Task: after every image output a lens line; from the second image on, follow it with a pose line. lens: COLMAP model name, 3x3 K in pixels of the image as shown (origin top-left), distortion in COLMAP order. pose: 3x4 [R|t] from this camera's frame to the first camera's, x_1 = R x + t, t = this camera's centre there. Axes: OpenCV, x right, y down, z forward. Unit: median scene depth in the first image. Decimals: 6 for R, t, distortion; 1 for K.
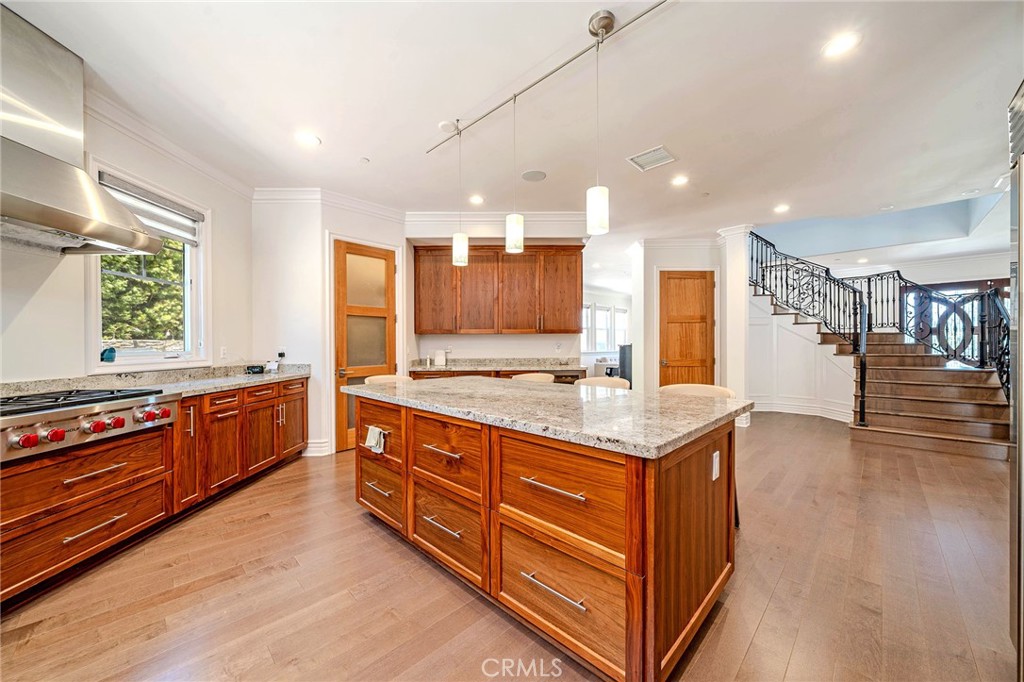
lens RADIAL K [[373.7, 0, 510.7], [0, 373.7, 345.1], [0, 0, 1]] dist [-0.001378, 0.000039]
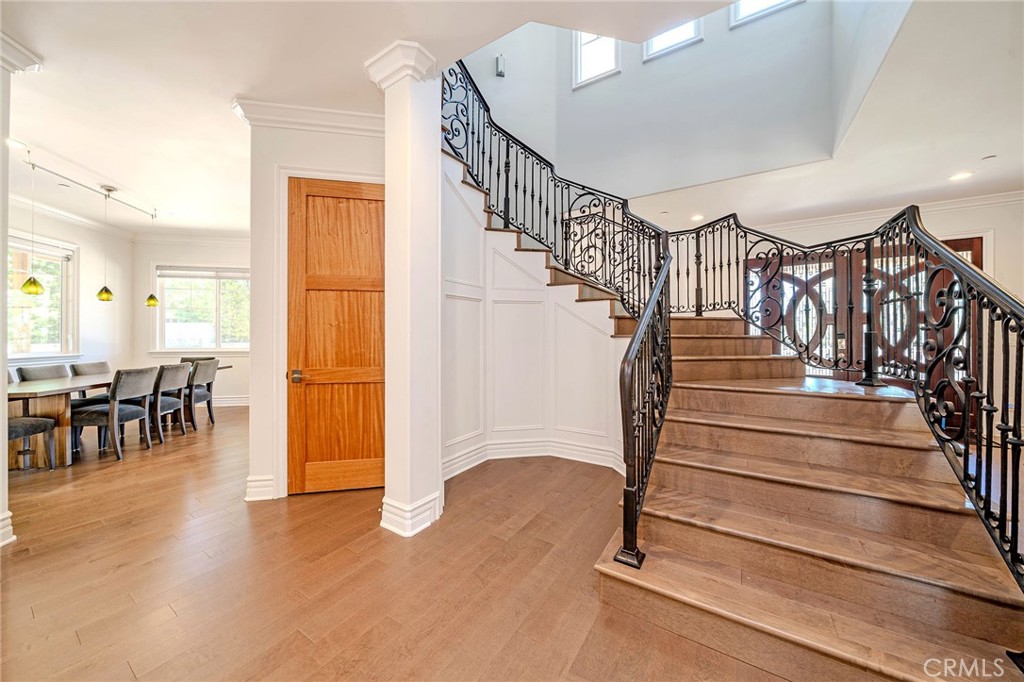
lens RADIAL K [[356.9, 0, 504.0], [0, 356.9, 335.7], [0, 0, 1]] dist [-0.002880, -0.000369]
pose [[0.981781, 0.003794, 0.189979, 0.543017], [-0.002305, 0.999965, -0.008057, -0.000063], [-0.190003, 0.007472, 0.981755, 0.489150]]
